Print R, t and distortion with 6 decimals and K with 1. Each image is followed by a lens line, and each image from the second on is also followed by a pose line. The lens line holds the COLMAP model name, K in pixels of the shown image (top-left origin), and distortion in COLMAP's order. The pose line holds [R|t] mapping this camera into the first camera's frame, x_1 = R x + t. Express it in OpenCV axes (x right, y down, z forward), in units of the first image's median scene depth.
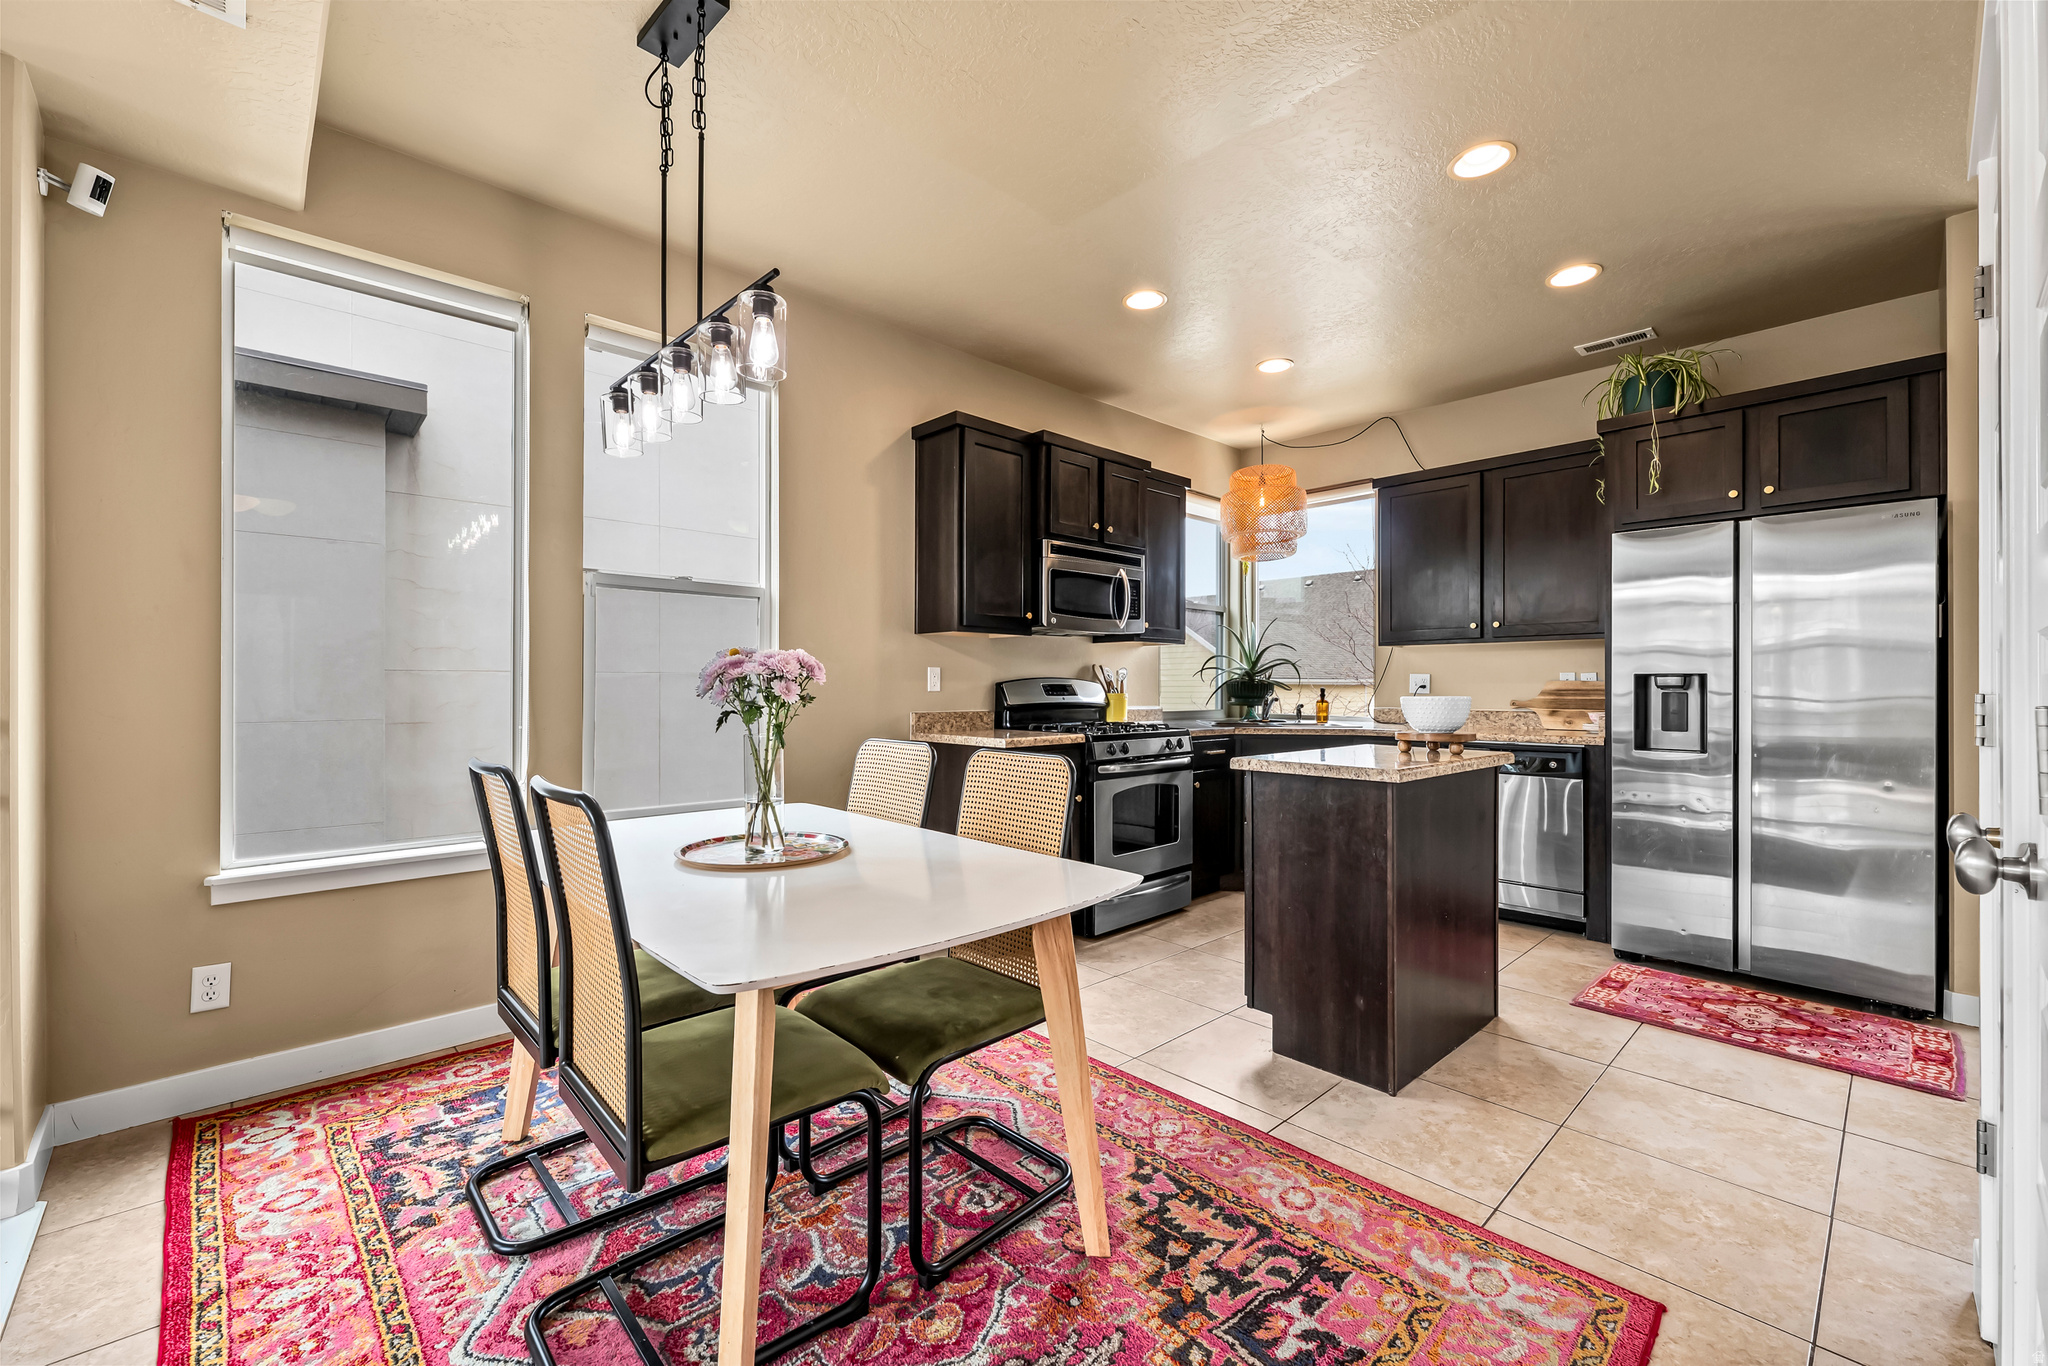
lens RADIAL K [[833.0, 0, 1022.1], [0, 833.0, 680.2], [0, 0, 1]] dist [0.002546, -0.000105]
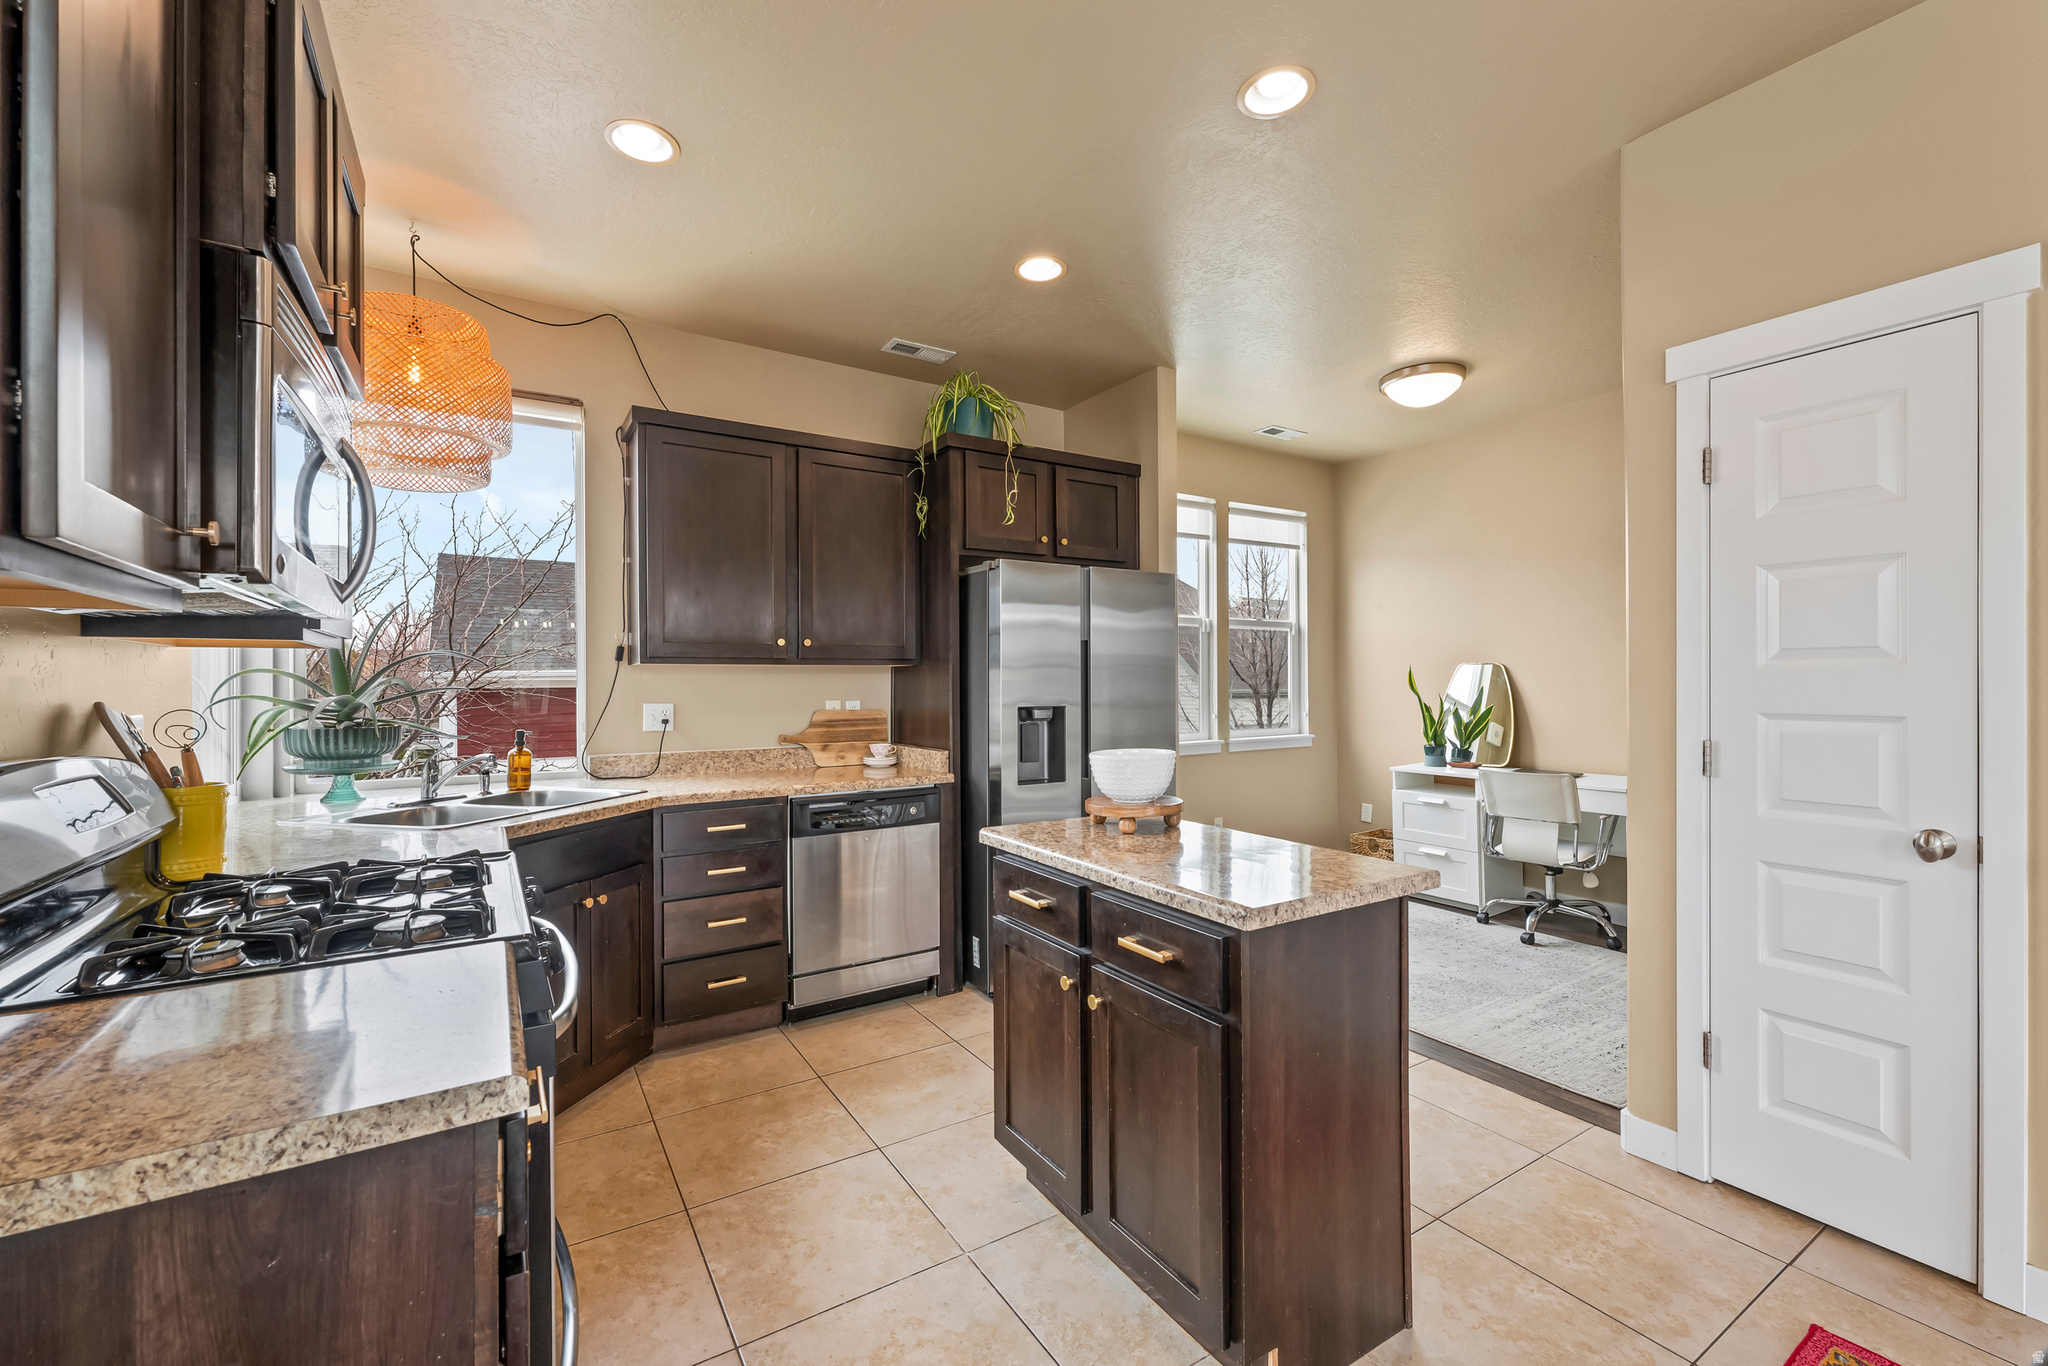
lens RADIAL K [[833.0, 0, 1022.1], [0, 833.0, 680.2], [0, 0, 1]] dist [0.002546, -0.000105]
pose [[0.188981, -0.001493, 0.981980, -0.172033], [0.002883, 0.999995, 0.000966, -0.031021], [-0.981977, 0.002649, 0.188984, 0.639314]]
